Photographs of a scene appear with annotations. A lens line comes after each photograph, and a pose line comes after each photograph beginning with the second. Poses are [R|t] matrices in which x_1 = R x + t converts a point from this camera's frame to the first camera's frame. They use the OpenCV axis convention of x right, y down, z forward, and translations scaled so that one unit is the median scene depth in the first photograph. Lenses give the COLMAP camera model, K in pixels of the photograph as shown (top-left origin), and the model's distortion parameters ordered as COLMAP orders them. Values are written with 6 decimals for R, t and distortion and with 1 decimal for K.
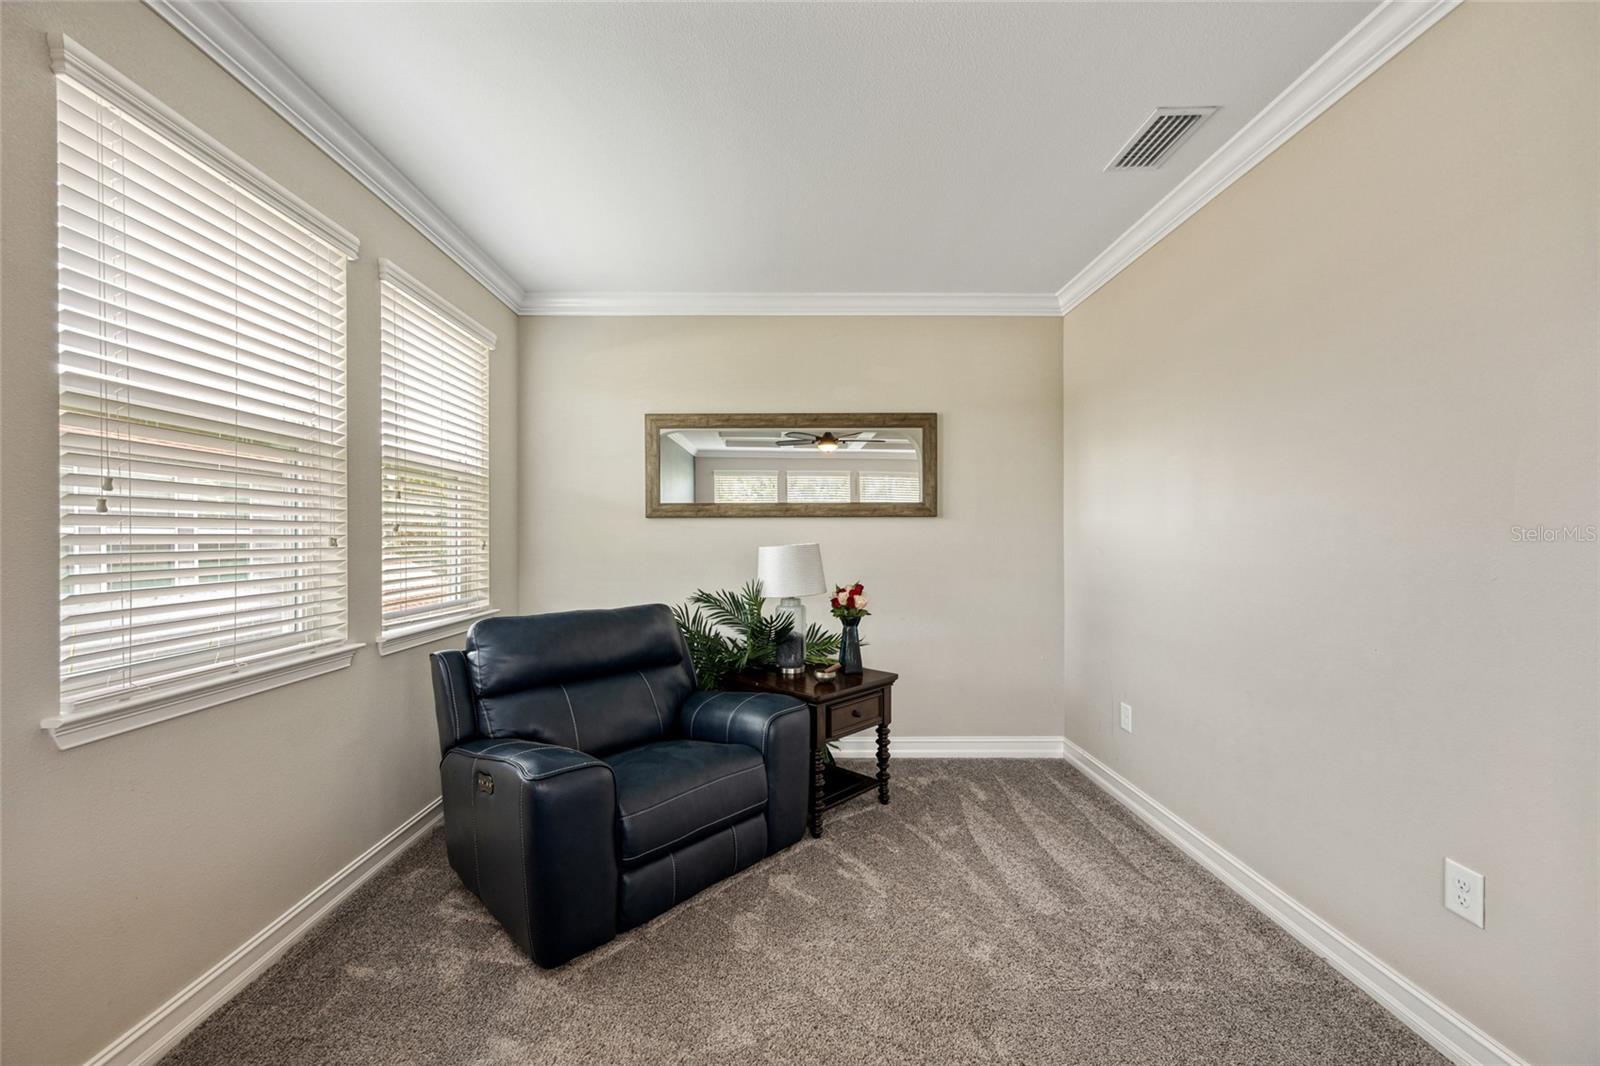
lens RADIAL K [[619.5, 0, 793.0], [0, 619.5, 541.5], [0, 0, 1]] dist [0.000395, -0.000512]
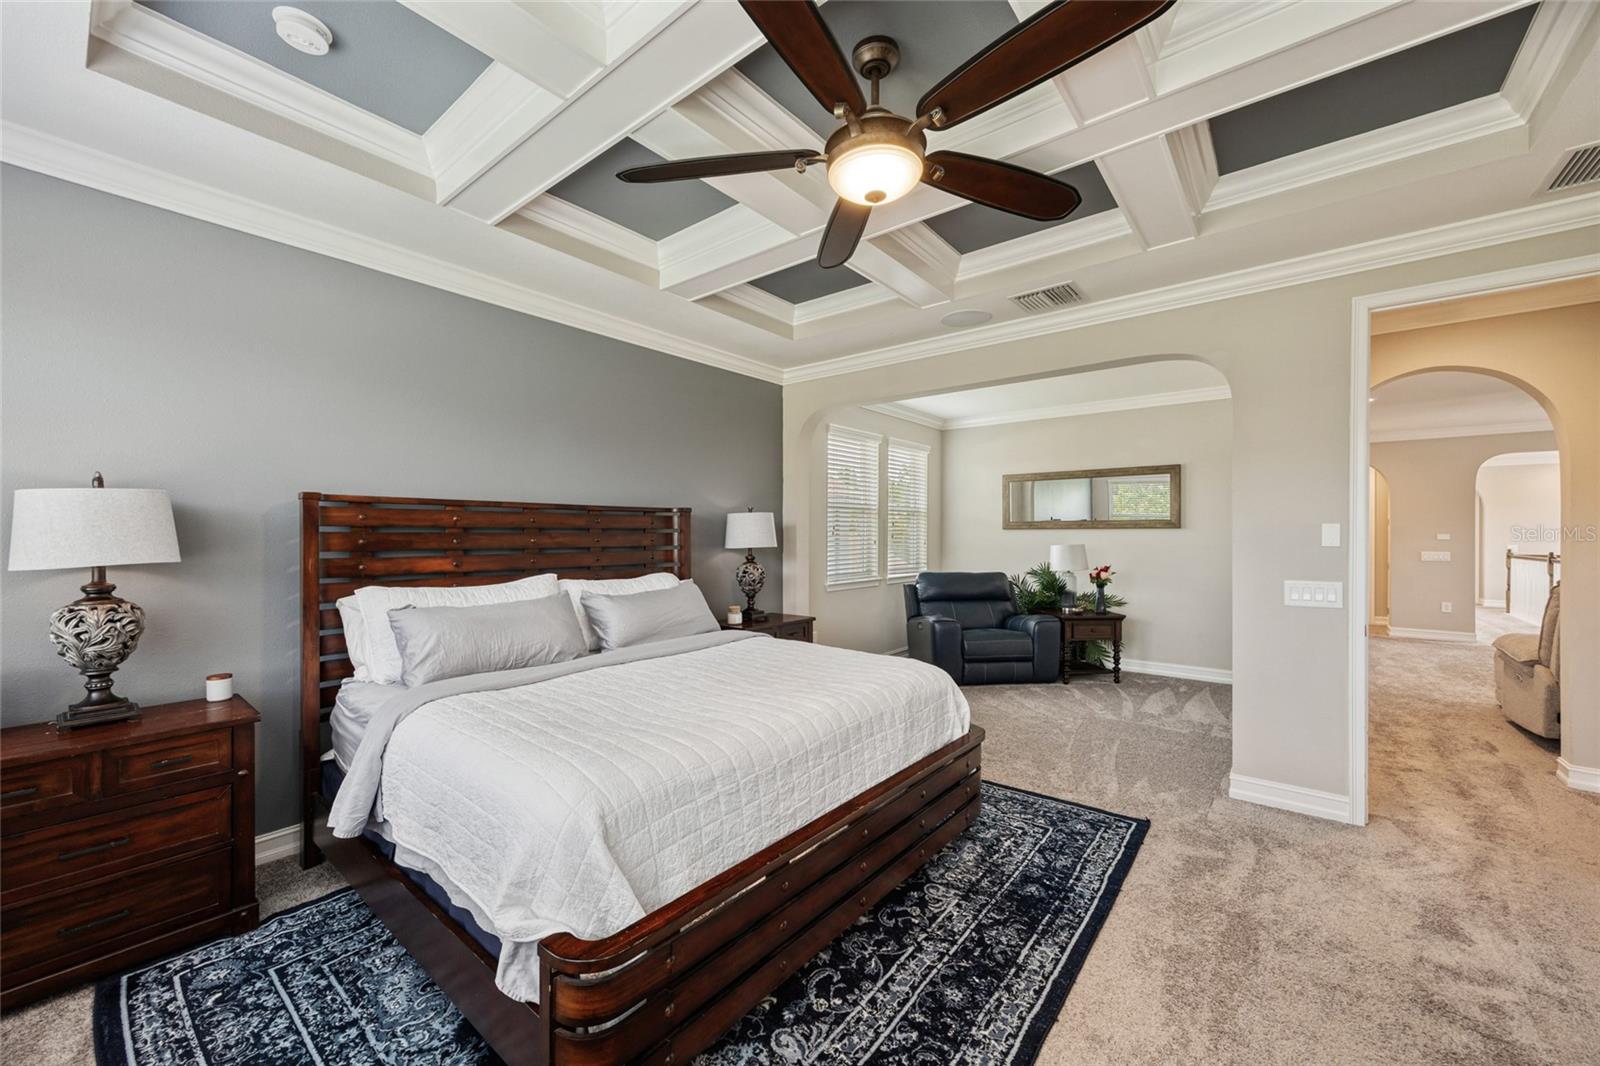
lens RADIAL K [[619.5, 0, 794.3], [0, 619.5, 539.1], [0, 0, 1]] dist [0.000395, -0.000512]
pose [[0.766659, 0.005504, -0.642031, 0.601063], [-0.003428, 0.999984, 0.004478, -0.017325], [0.642046, -0.001232, 0.766665, -1.057629]]
